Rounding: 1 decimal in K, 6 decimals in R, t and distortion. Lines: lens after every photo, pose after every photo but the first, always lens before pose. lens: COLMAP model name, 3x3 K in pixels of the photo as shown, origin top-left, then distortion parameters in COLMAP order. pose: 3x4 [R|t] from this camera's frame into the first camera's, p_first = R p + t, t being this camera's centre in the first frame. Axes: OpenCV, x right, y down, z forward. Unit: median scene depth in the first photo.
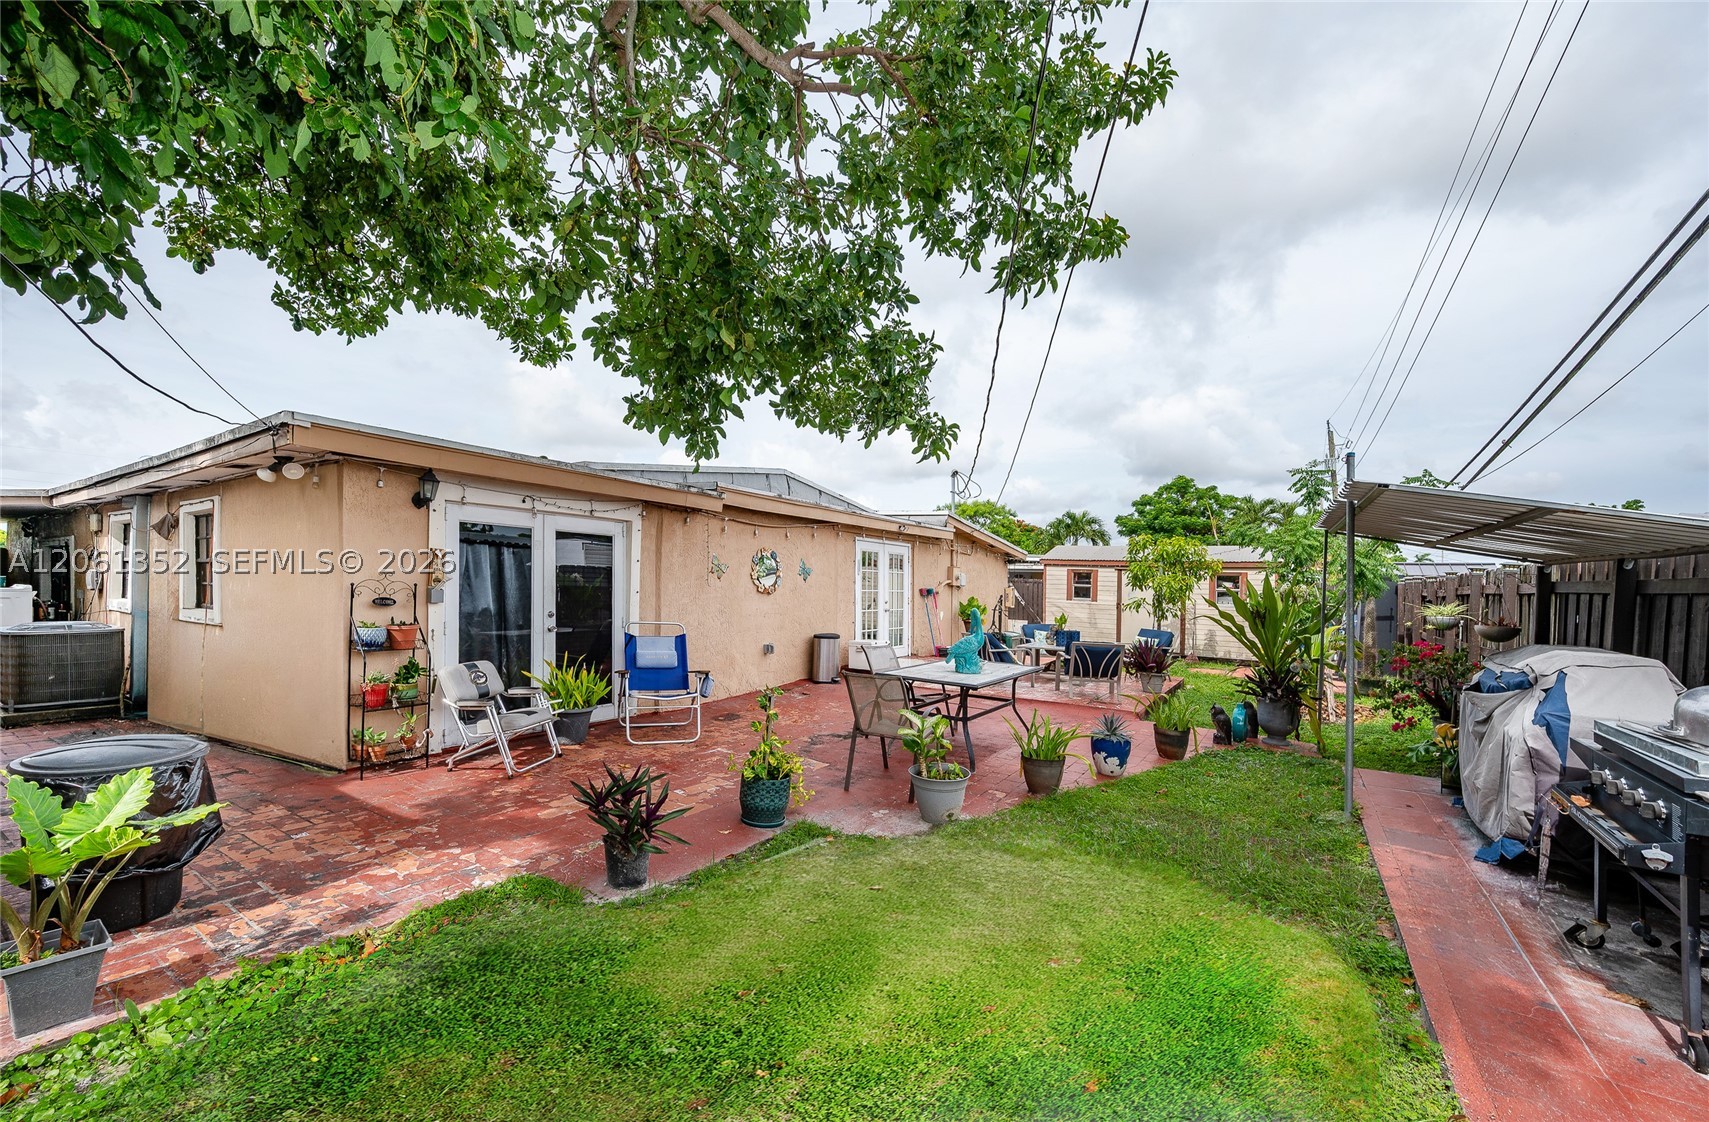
lens RADIAL K [[679.6, 0, 829.5], [0, 679.6, 596.9], [0, 0, 1]] dist [0.008048, -0.000067]
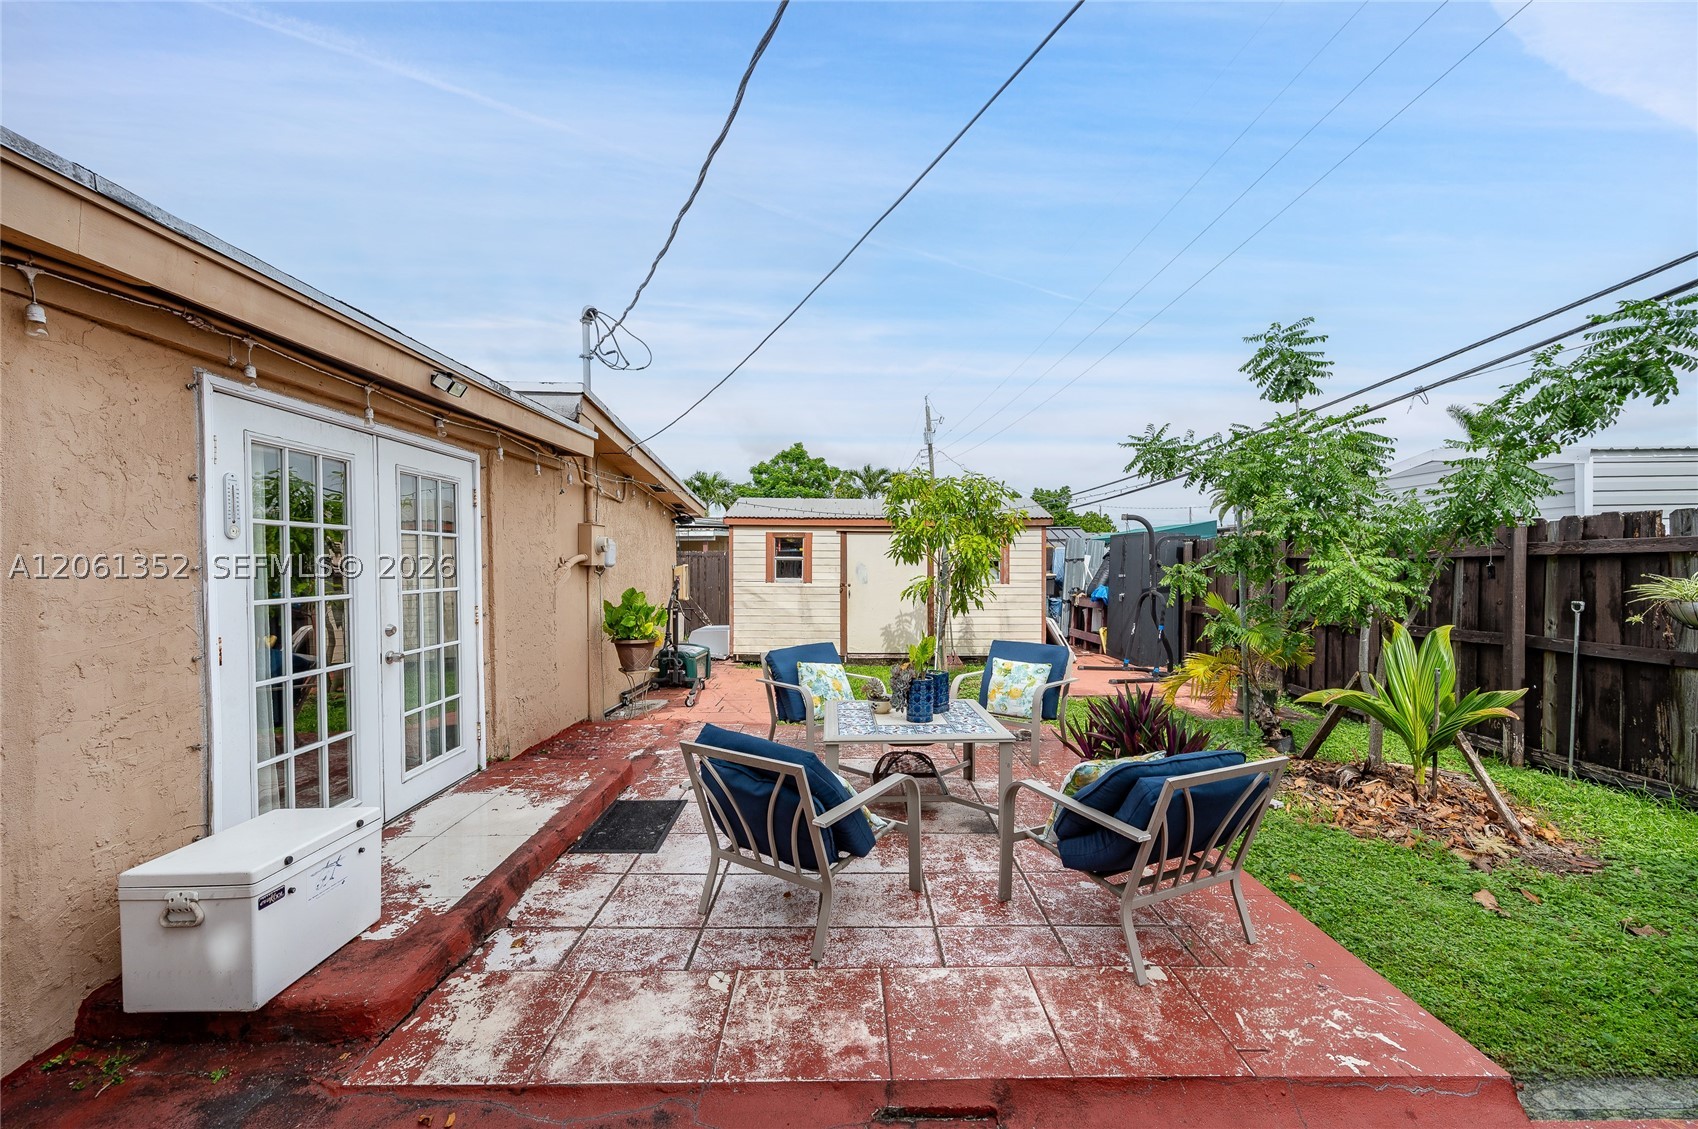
lens RADIAL K [[685.3, 0, 849.0], [0, 685.3, 564.5], [0, 0, 1]] dist [0.000298, 0.000097]
pose [[0.827241, -0.033223, 0.560864, 0.140437], [0.038975, 0.999239, 0.001704, -0.024555], [-0.560493, 0.020450, 0.827906, 1.076754]]
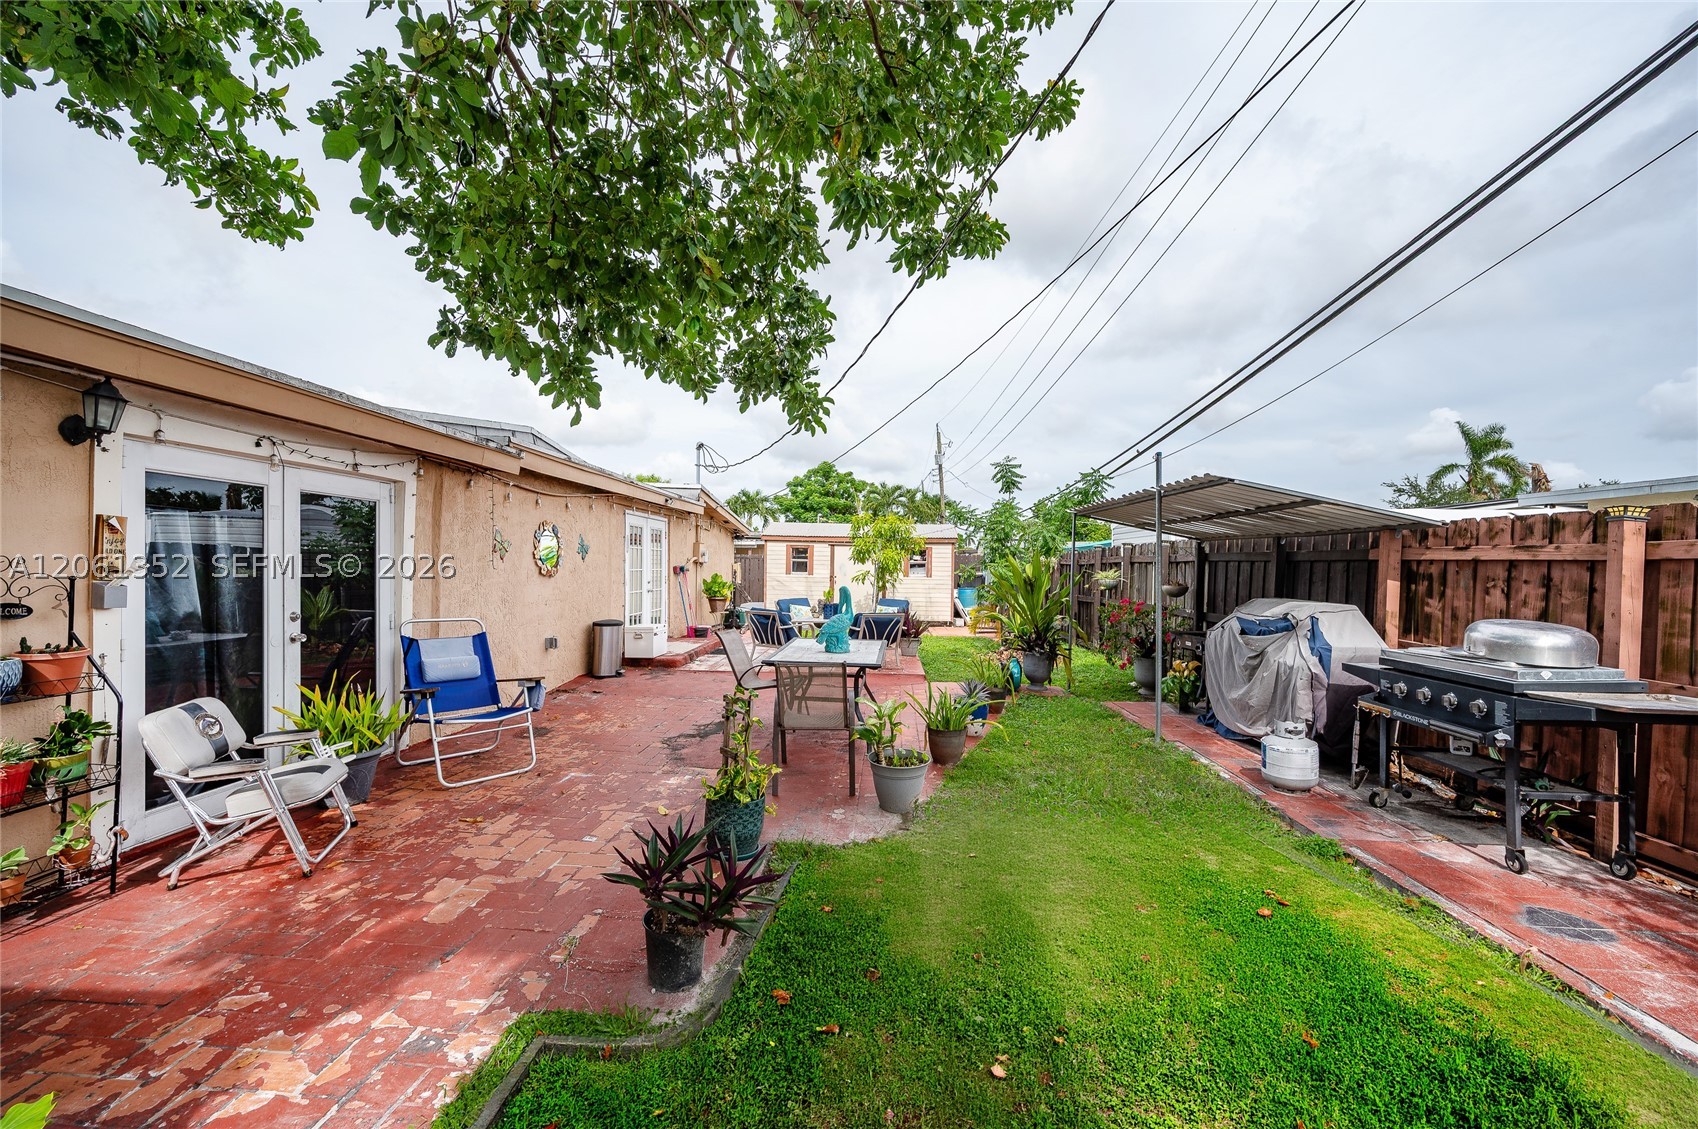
lens RADIAL K [[677.0, 0, 836.5], [0, 677.0, 570.8], [0, 0, 1]] dist [0.003902, 0.000560]
pose [[0.867192, -0.023090, 0.497438, -0.255777], [0.024072, 0.999700, 0.004438, -0.008580], [-0.497391, 0.008126, 0.867488, 0.143770]]
